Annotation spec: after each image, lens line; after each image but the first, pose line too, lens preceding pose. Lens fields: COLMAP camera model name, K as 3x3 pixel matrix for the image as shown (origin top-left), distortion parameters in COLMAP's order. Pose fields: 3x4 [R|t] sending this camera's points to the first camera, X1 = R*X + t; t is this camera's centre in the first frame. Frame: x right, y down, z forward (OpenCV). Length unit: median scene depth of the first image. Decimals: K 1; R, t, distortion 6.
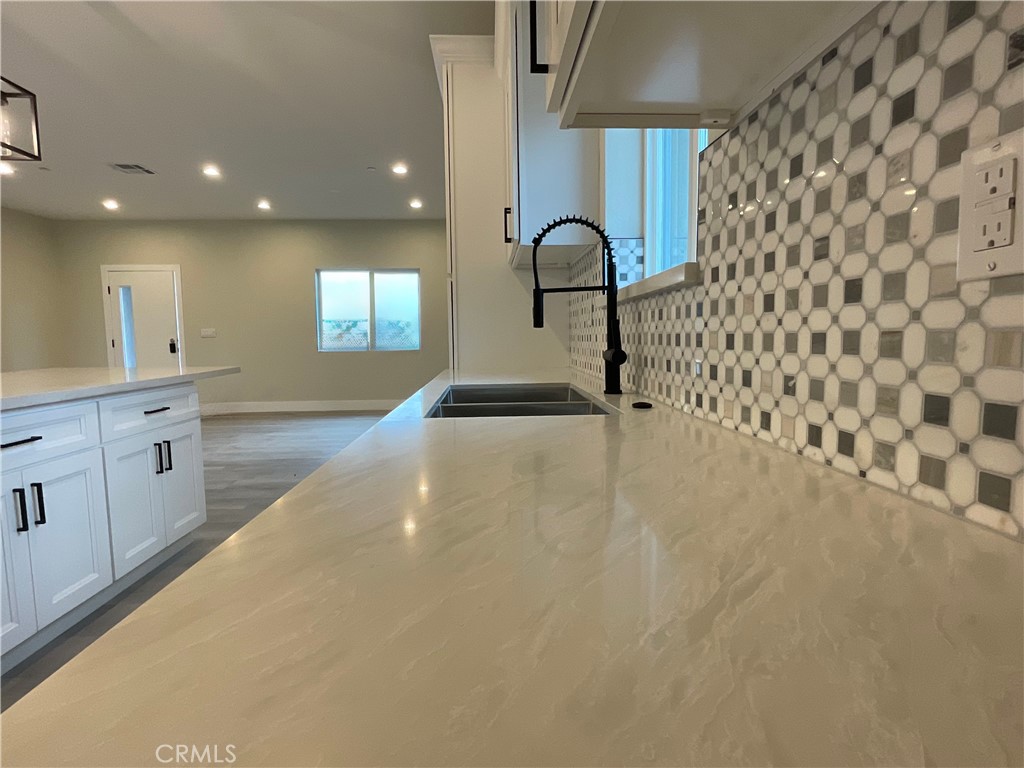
lens RADIAL K [[519.4, 0, 512.0], [0, 519.4, 384.0], [0, 0, 1]] dist [-0.002047, 0.000629]
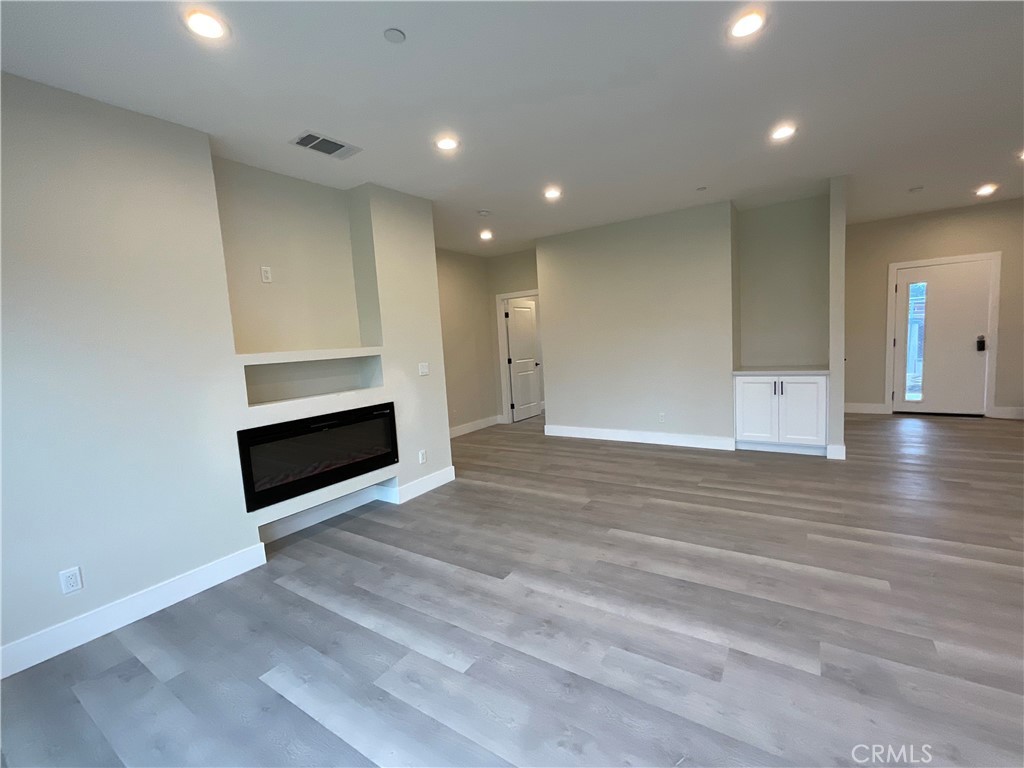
lens RADIAL K [[445.9, 0, 515.3], [0, 445.9, 384.1], [0, 0, 1]] dist [0.000415, 0.000979]
pose [[0.808866, 0.022314, -0.587570, -0.975930], [-0.004254, 0.999476, 0.032100, -0.026002], [0.587978, -0.023465, 0.808536, -0.135080]]
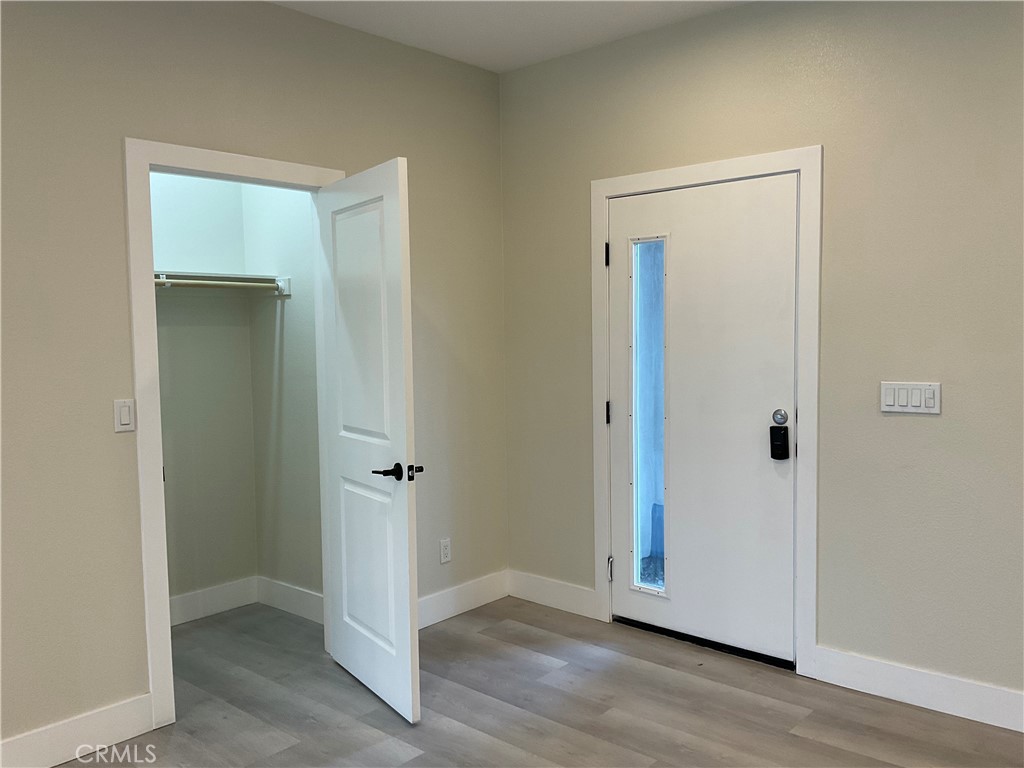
lens RADIAL K [[842.2, 0, 506.6], [0, 842.2, 383.5], [0, 0, 1]] dist [0.094911, -0.182533]
pose [[0.720357, 0.047298, -0.691989, -0.500634], [-0.054754, 0.998437, 0.011245, -0.113695], [0.691439, 0.029788, 0.721821, 0.638161]]
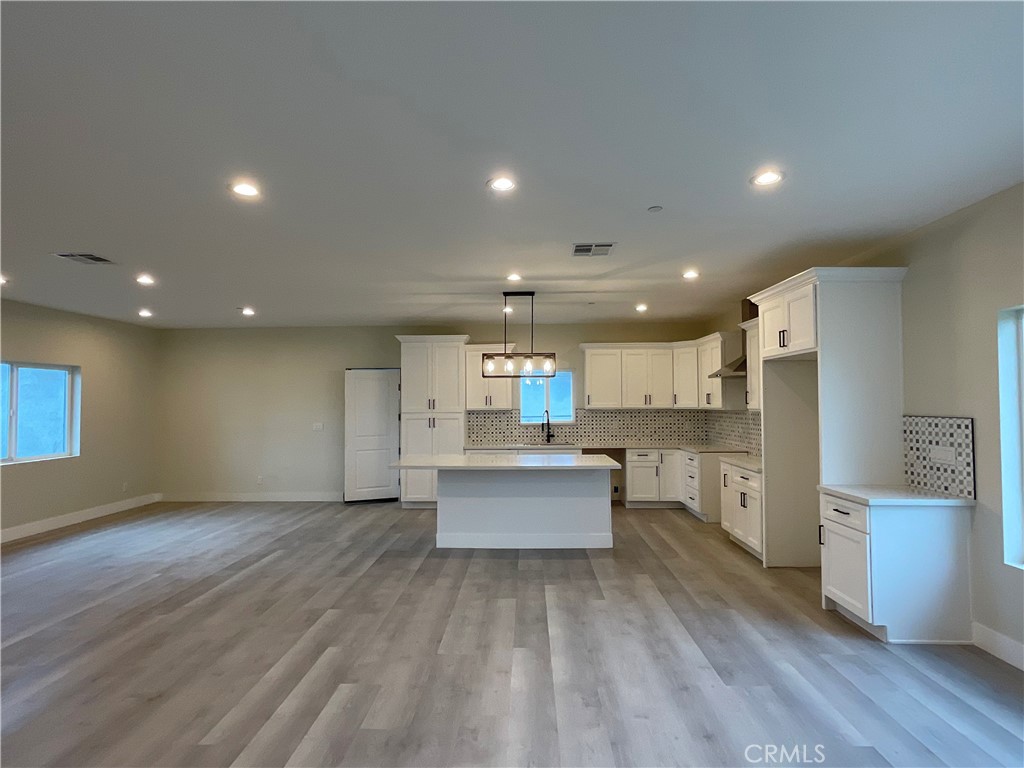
lens RADIAL K [[519.4, 0, 512.0], [0, 519.4, 384.0], [0, 0, 1]] dist [-0.002047, 0.000629]
pose [[0.074288, 0.046680, 0.996144, -1.193672], [0.099455, 0.993577, -0.053977, -0.076255], [-0.992265, 0.103081, 0.069168, 0.214598]]
